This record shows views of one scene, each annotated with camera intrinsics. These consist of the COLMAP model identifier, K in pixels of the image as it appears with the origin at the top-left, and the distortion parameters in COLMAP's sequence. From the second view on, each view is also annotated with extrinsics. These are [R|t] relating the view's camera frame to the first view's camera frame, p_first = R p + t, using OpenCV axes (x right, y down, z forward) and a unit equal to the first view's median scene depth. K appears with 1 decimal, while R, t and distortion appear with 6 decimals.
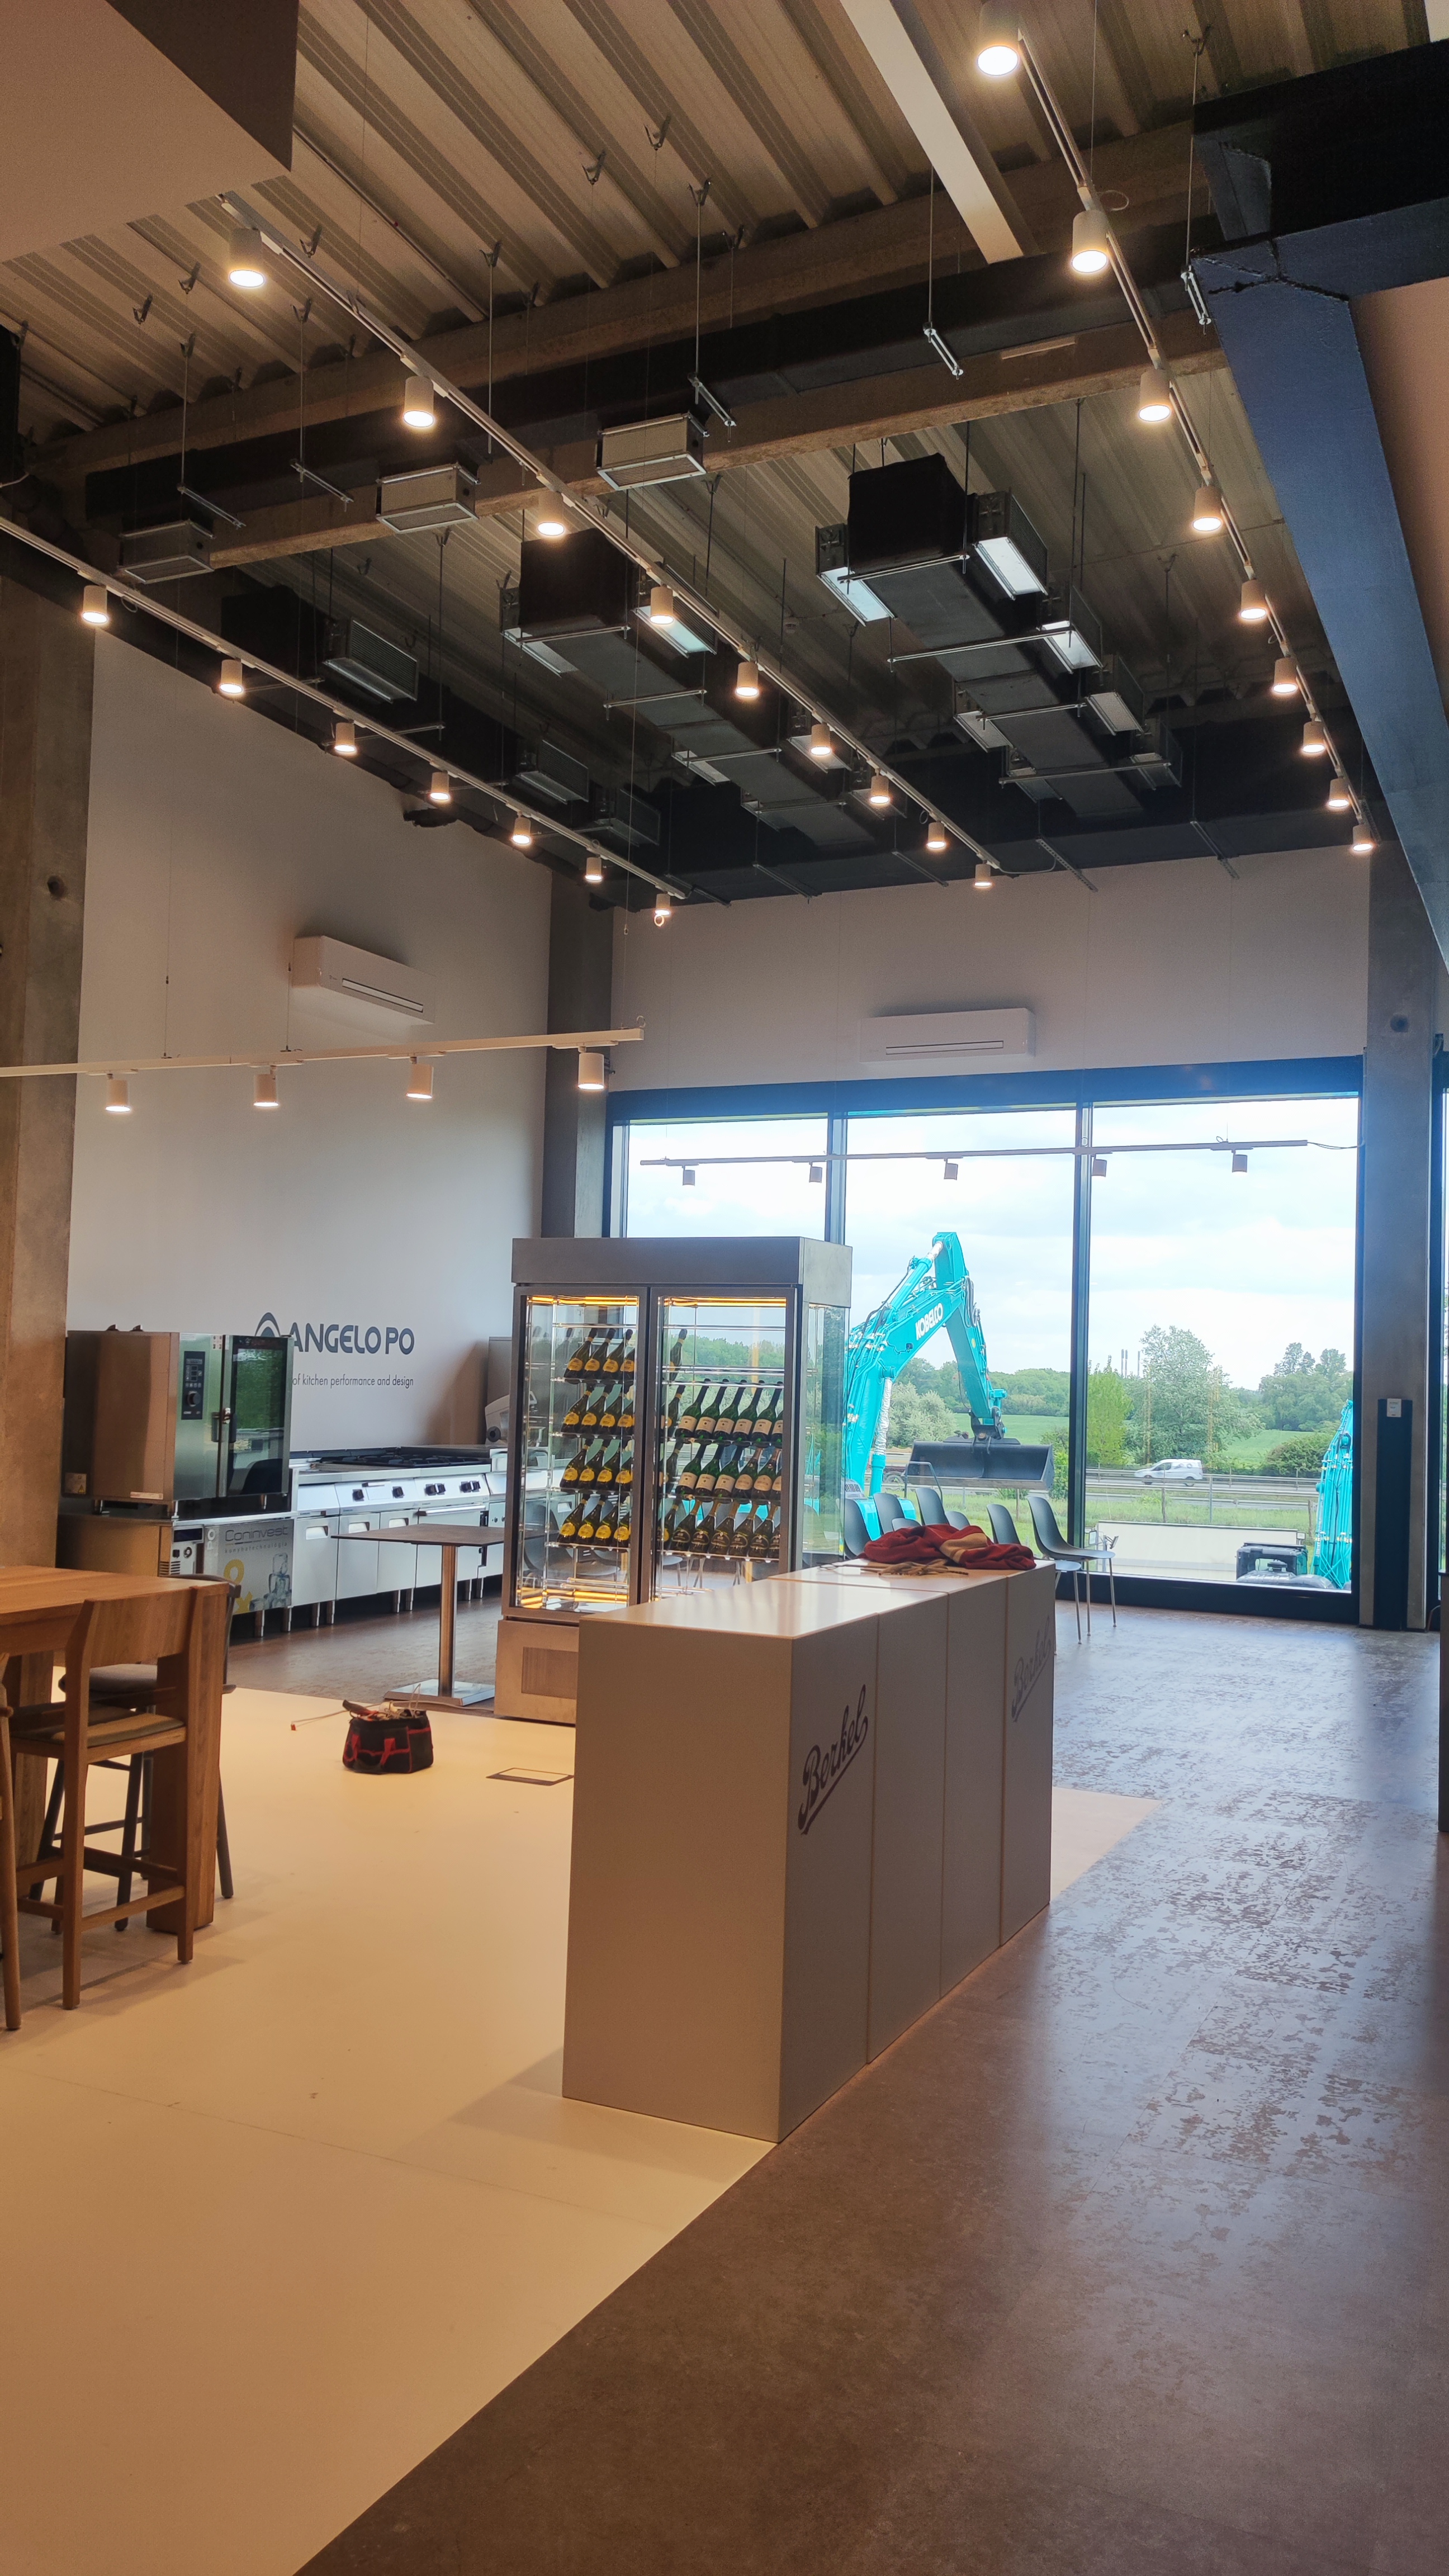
lens RADIAL K [[1891.1, 0, 720.0], [0, 1891.1, 1284.5], [0, 0, 1]] dist [0.005847, -0.002166]
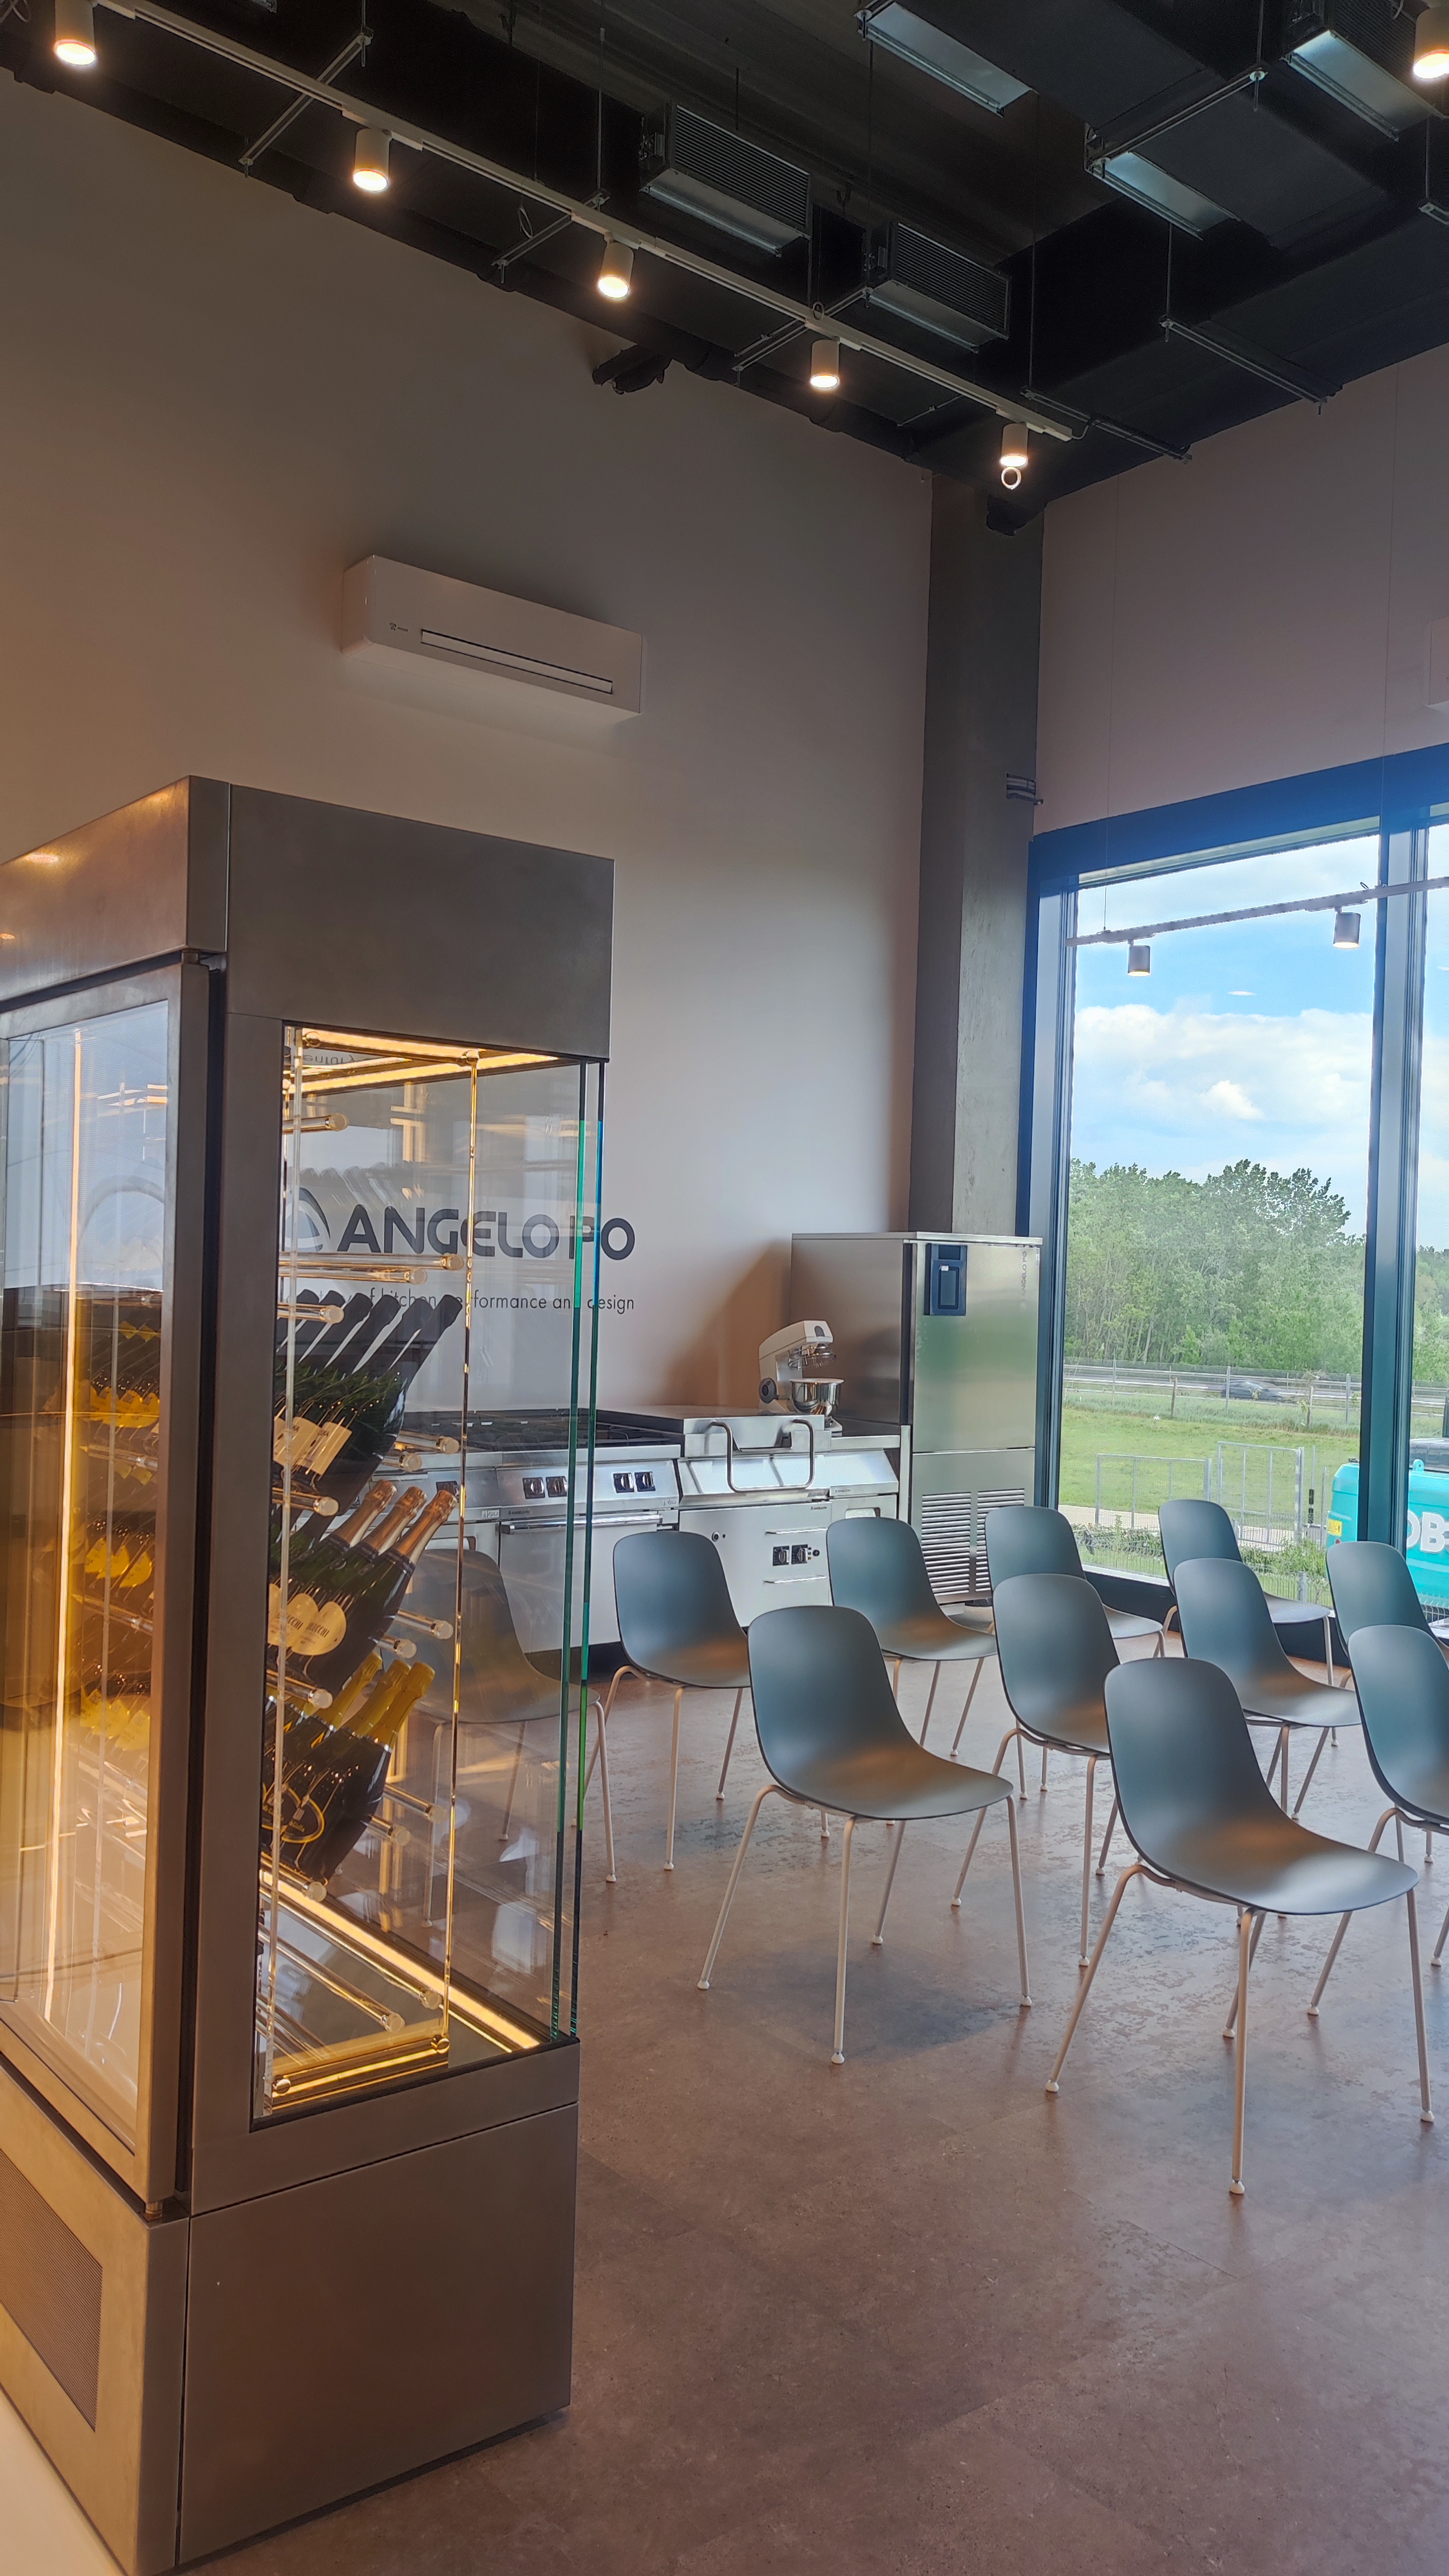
lens RADIAL K [[1891.1, 0, 728.3], [0, 1891.1, 1299.2], [0, 0, 1]] dist [0.005847, -0.002166]
pose [[0.894628, 0.002174, -0.446806, 0.147656], [0.016141, 0.999178, 0.037180, 0.027990], [0.446519, -0.040474, 0.893858, 0.474057]]
